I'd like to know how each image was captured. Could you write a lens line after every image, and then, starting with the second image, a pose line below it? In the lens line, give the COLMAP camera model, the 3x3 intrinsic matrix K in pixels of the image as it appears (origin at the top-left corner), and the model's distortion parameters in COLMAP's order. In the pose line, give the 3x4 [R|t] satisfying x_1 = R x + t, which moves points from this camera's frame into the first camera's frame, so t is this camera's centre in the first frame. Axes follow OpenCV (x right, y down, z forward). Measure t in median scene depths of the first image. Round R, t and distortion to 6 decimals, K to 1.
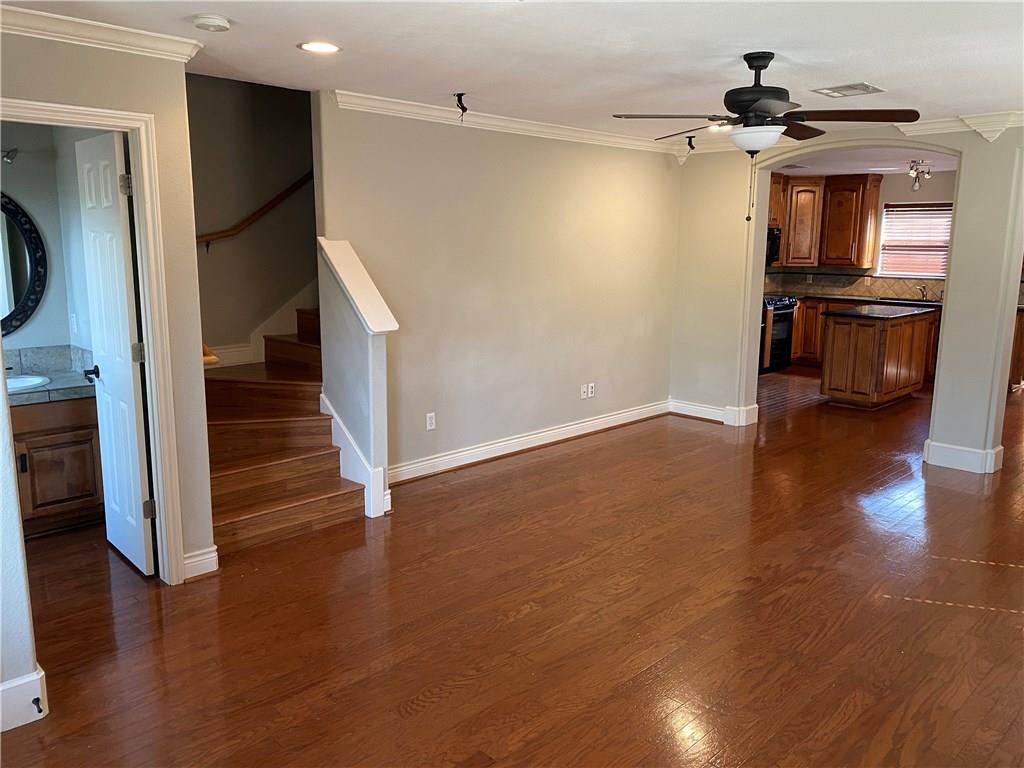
lens RADIAL K [[777.3, 0, 528.6], [0, 777.3, 367.3], [0, 0, 1]] dist [0.043342, -0.052012]
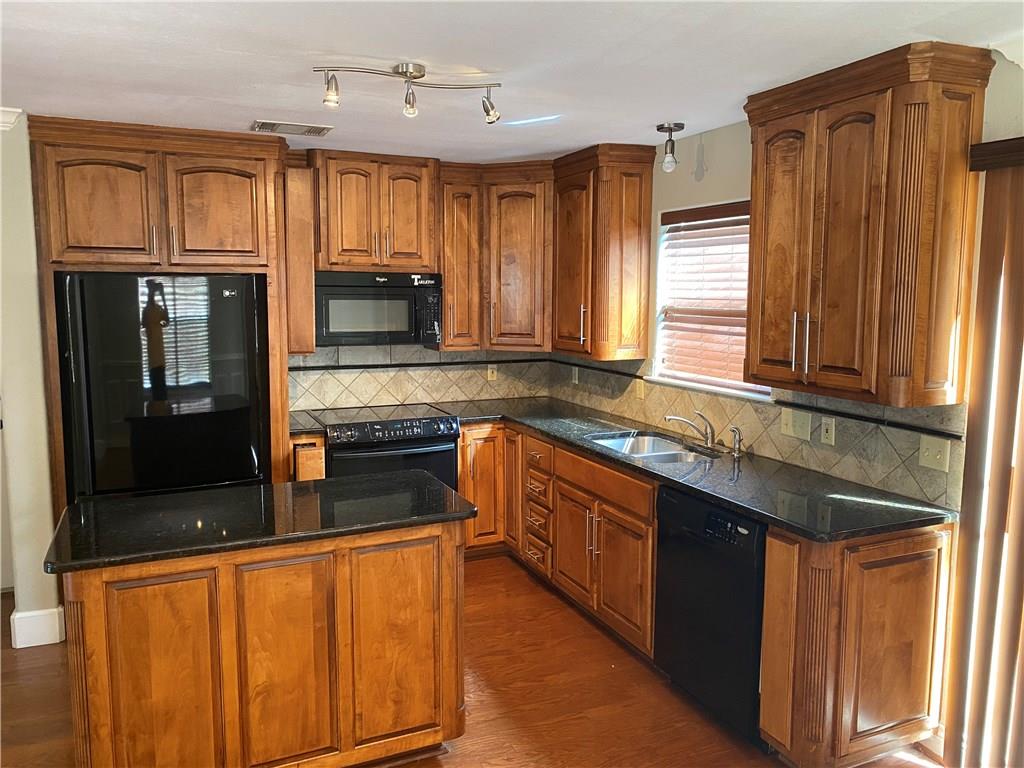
lens RADIAL K [[777.3, 0, 515.1], [0, 777.3, 378.9], [0, 0, 1]] dist [0.043342, -0.052012]
pose [[0.934958, 0.035926, -0.352936, 0.529097], [-0.053532, 0.997755, -0.040248, -0.095476], [0.350697, 0.056523, 0.934782, 0.569139]]
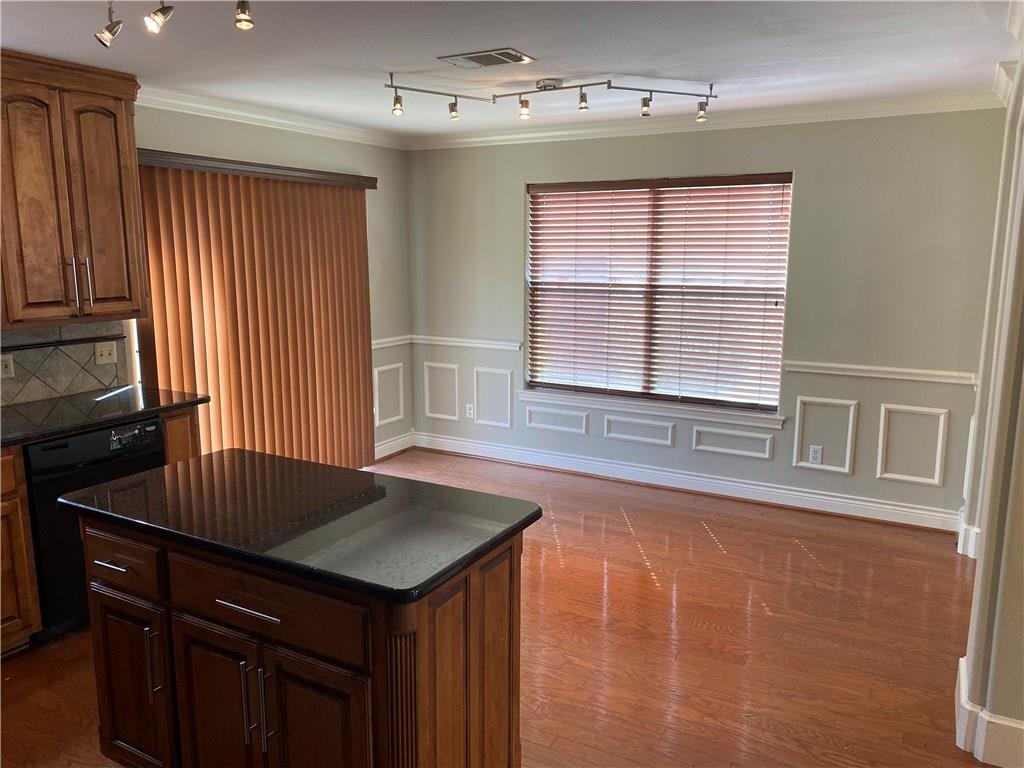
lens RADIAL K [[777.3, 0, 511.1], [0, 777.3, 384.5], [0, 0, 1]] dist [0.043342, -0.052012]
pose [[-0.276274, -0.182769, 0.943540, 0.125582], [0.152562, 0.960963, 0.230814, -0.134276], [-0.948893, 0.207717, -0.237605, 0.786247]]
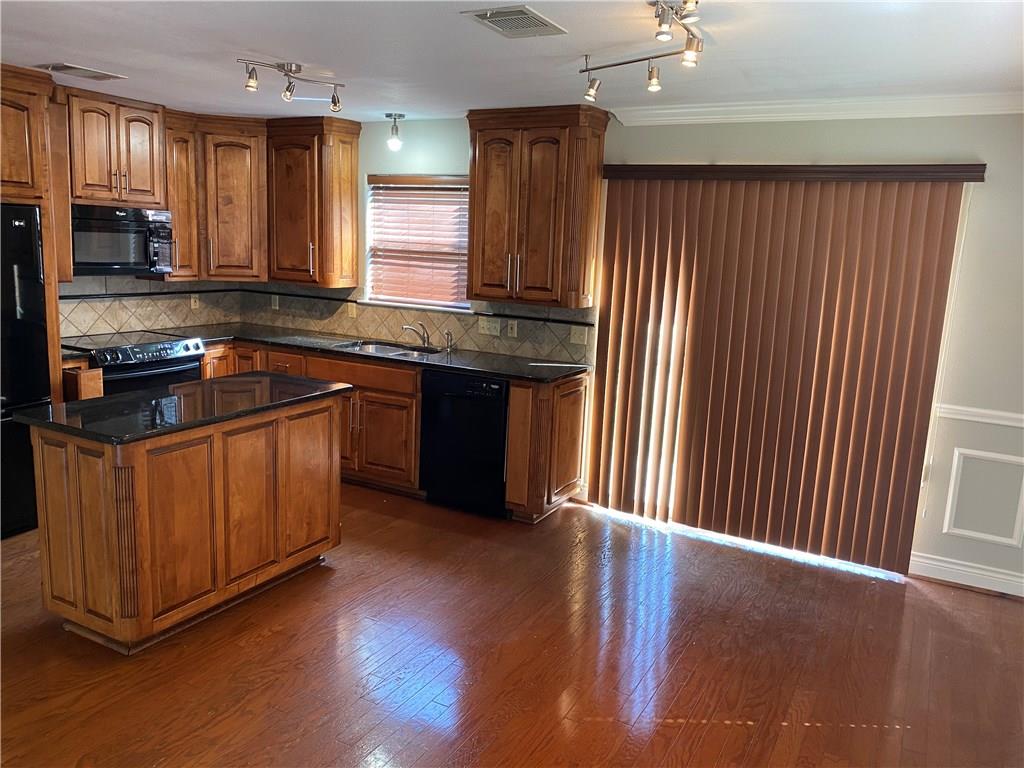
lens RADIAL K [[777.3, 0, 513.5], [0, 777.3, 386.5], [0, 0, 1]] dist [0.043342, -0.052012]
pose [[0.959562, -0.020606, 0.280741, 0.389787], [0.012007, 0.999406, 0.032314, -0.071769], [-0.281240, -0.027637, 0.959239, 0.417009]]
